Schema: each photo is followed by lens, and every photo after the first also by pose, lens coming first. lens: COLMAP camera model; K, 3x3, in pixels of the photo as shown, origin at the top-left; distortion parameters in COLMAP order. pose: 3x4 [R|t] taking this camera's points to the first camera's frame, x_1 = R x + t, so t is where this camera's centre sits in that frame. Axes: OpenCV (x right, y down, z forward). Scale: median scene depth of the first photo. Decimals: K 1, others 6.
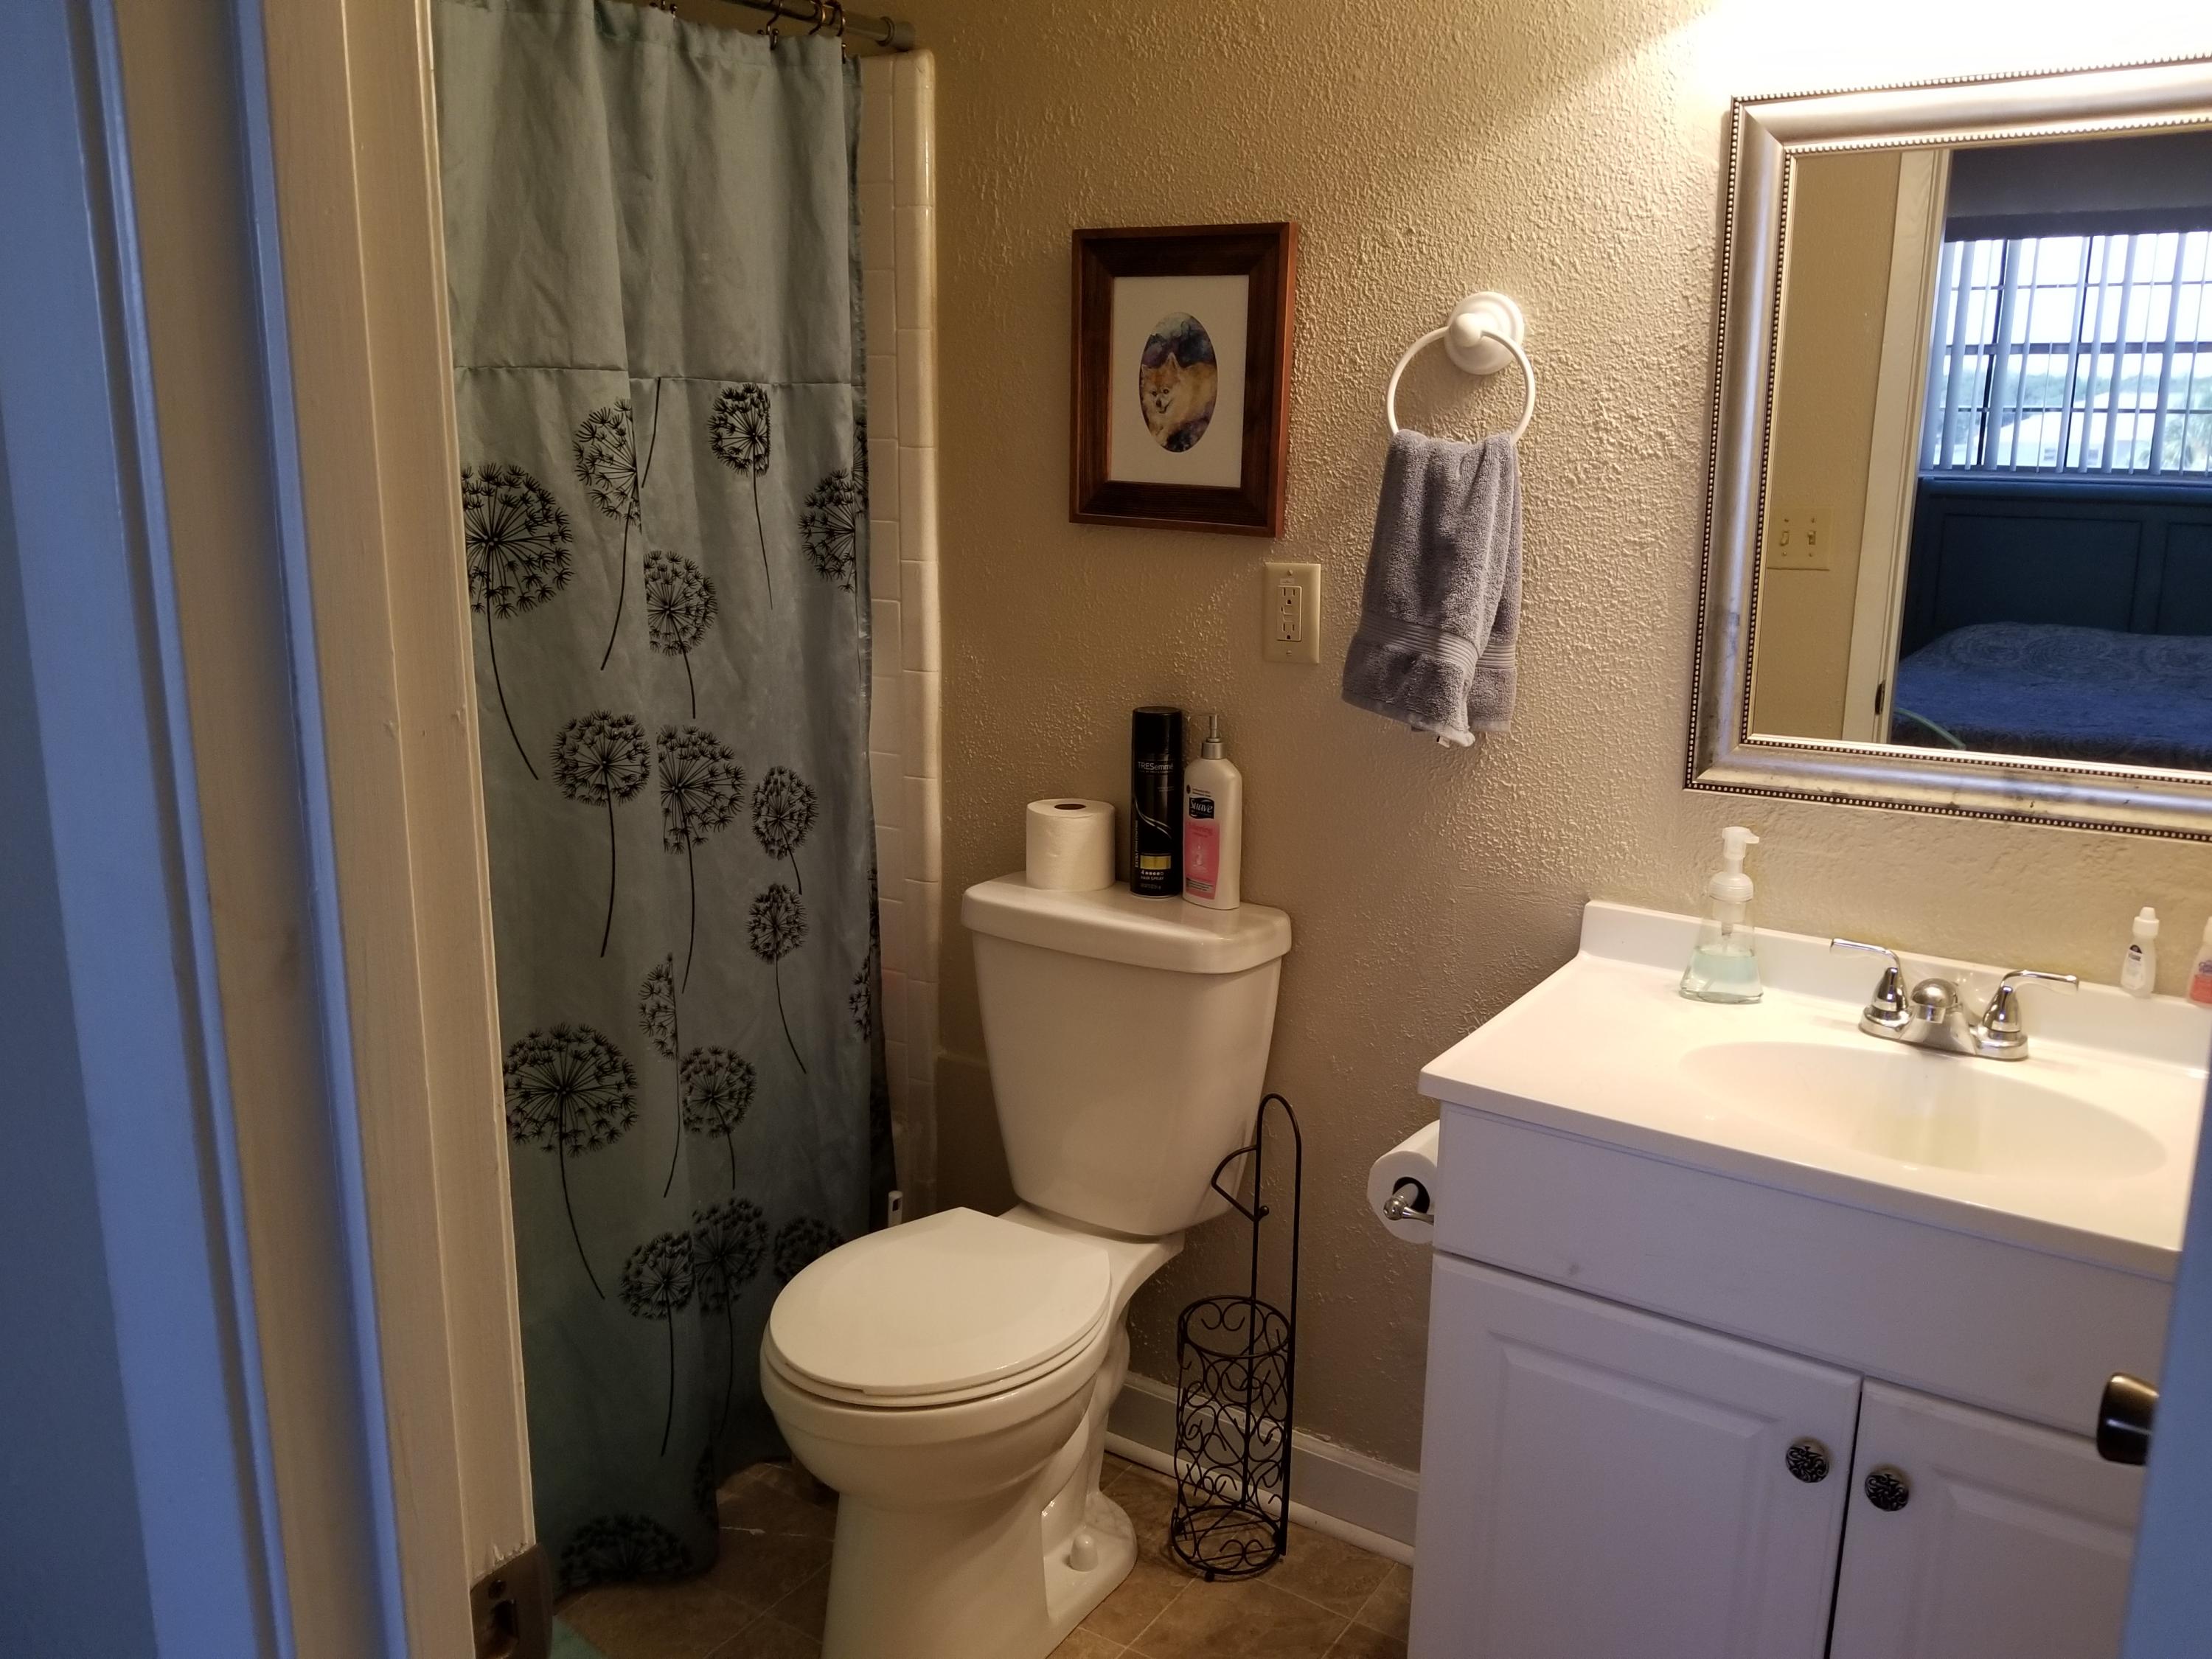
lens RADIAL K [[1745.5, 0, 1099.3], [0, 1745.5, 829.8], [0, 0, 1]] dist [-0.014532, -0.009719]
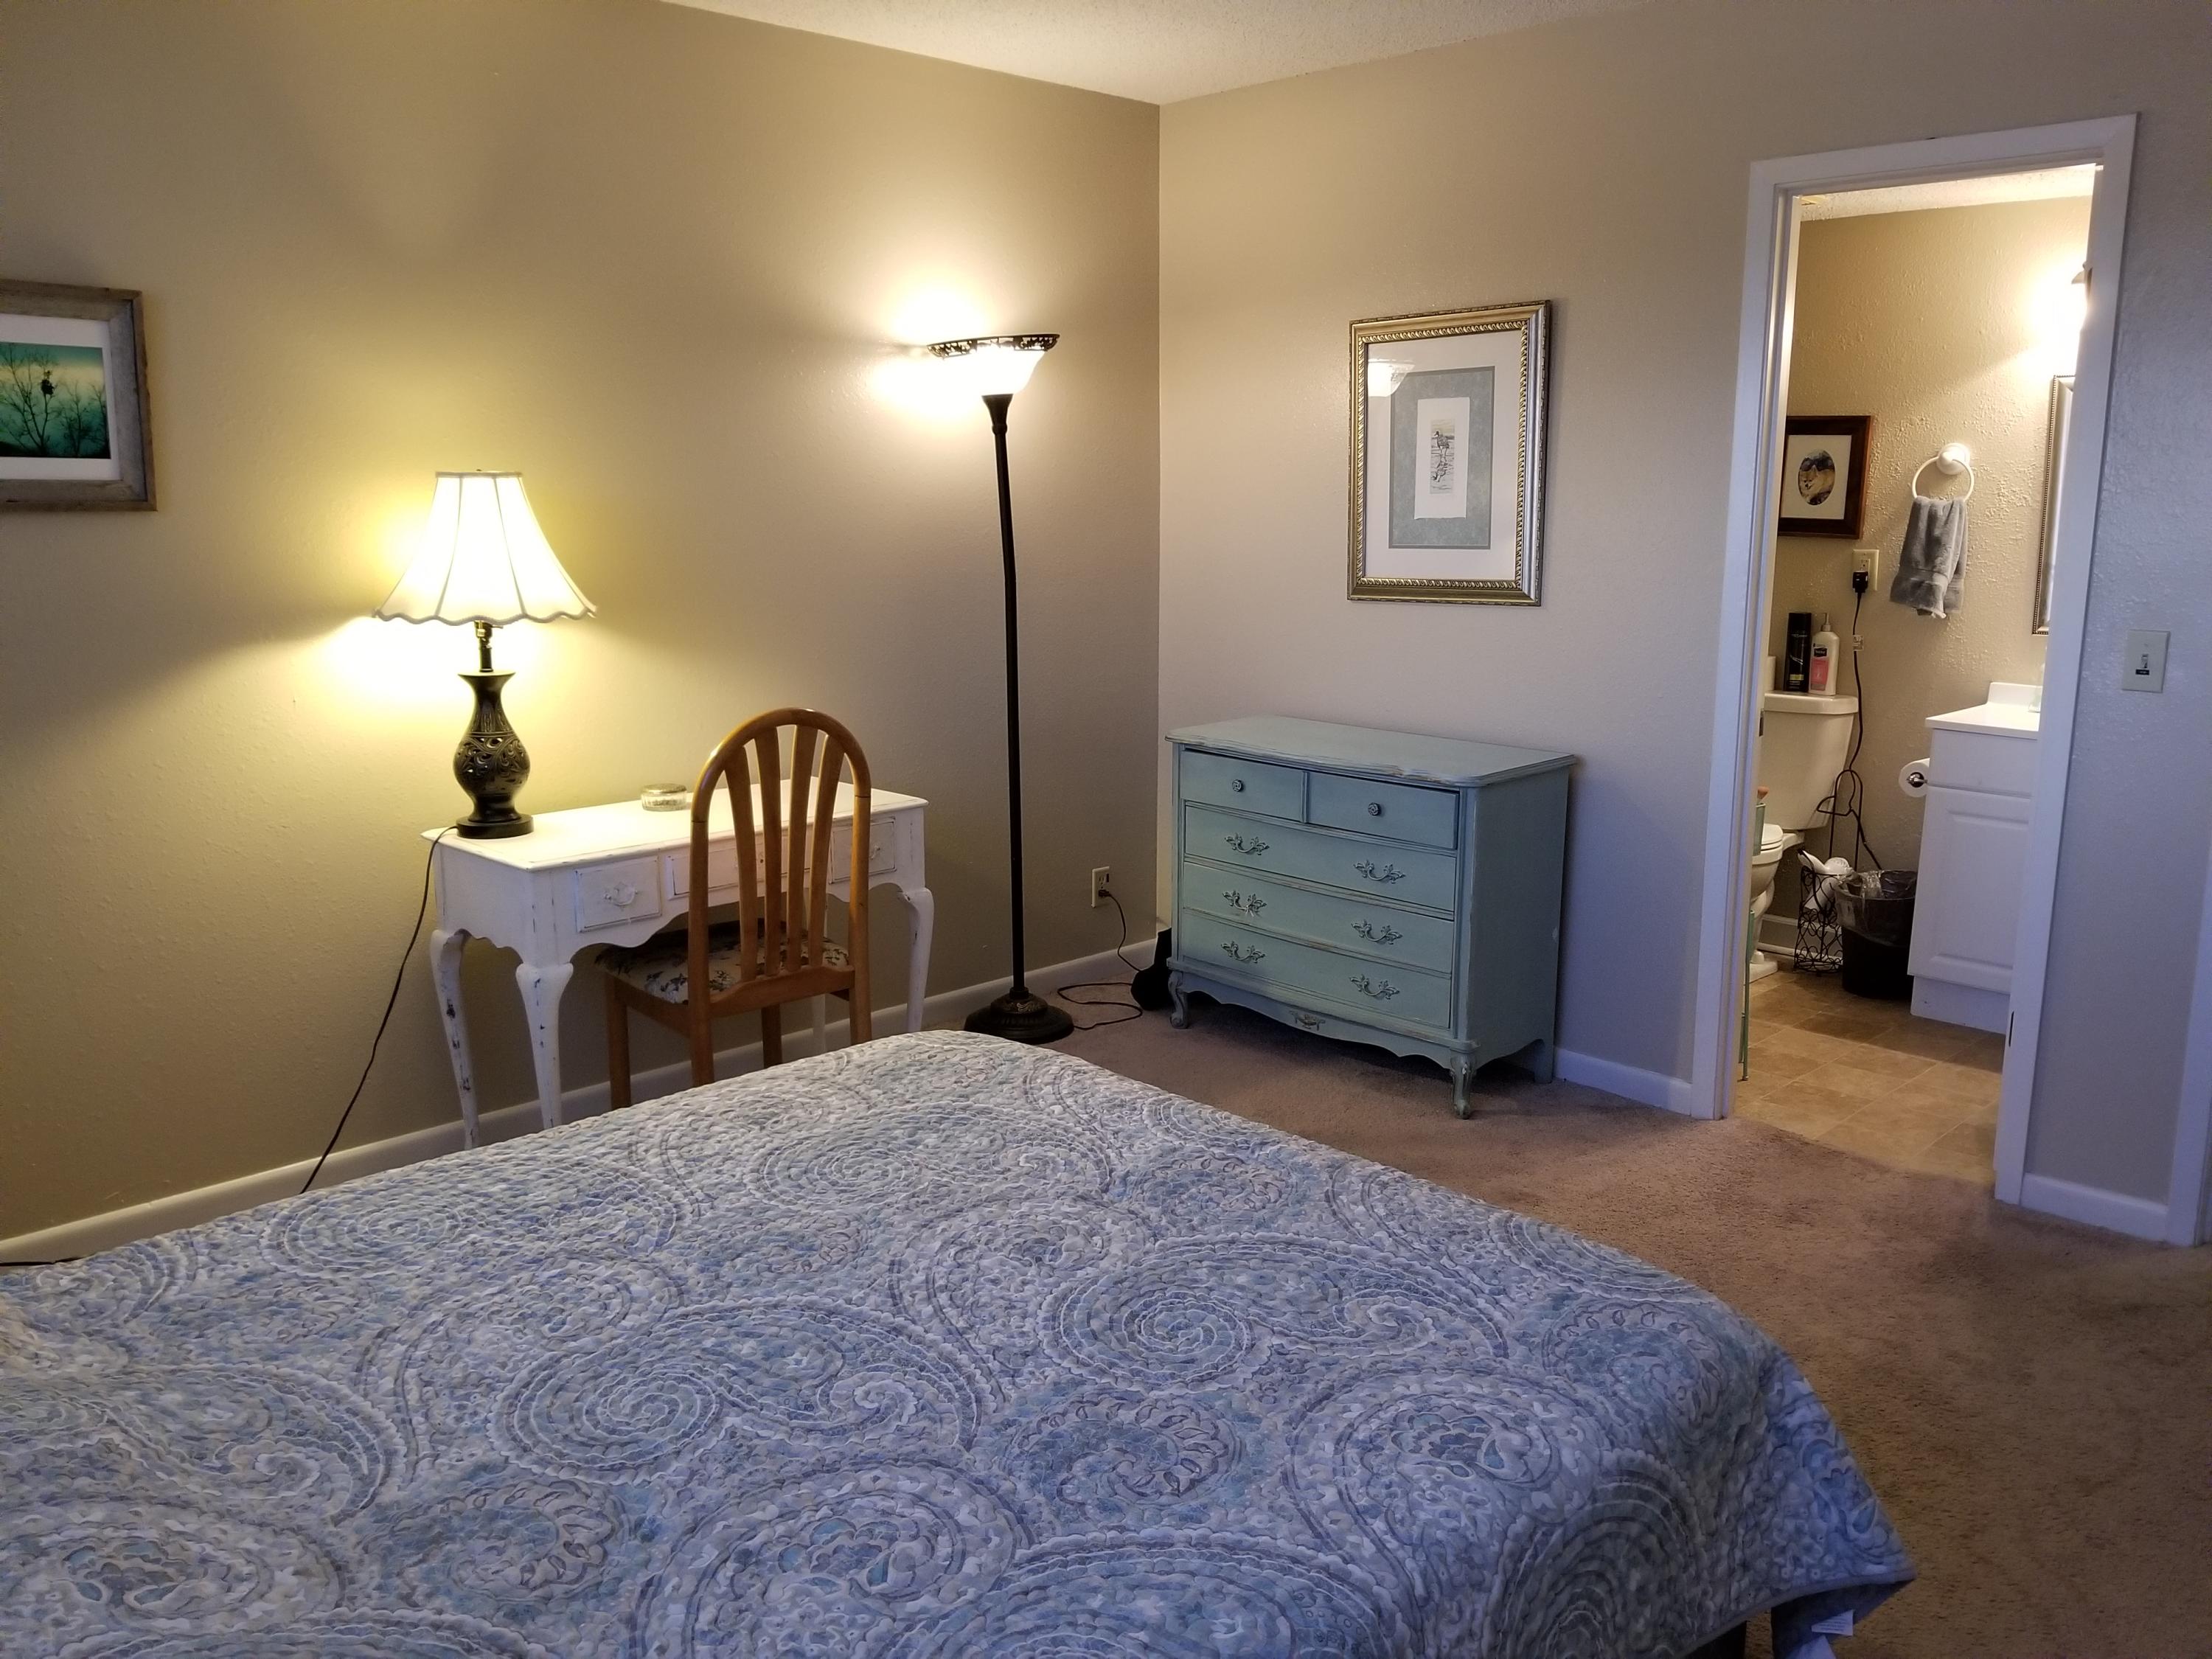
lens RADIAL K [[1745.5, 0, 1111.3], [0, 1745.5, 816.9], [0, 0, 1]] dist [-0.014532, -0.009719]
pose [[0.979338, 0.032462, -0.199610, -0.463574], [-0.041203, 0.998358, -0.039790, 0.393310], [0.197990, 0.047192, 0.979067, -1.720777]]
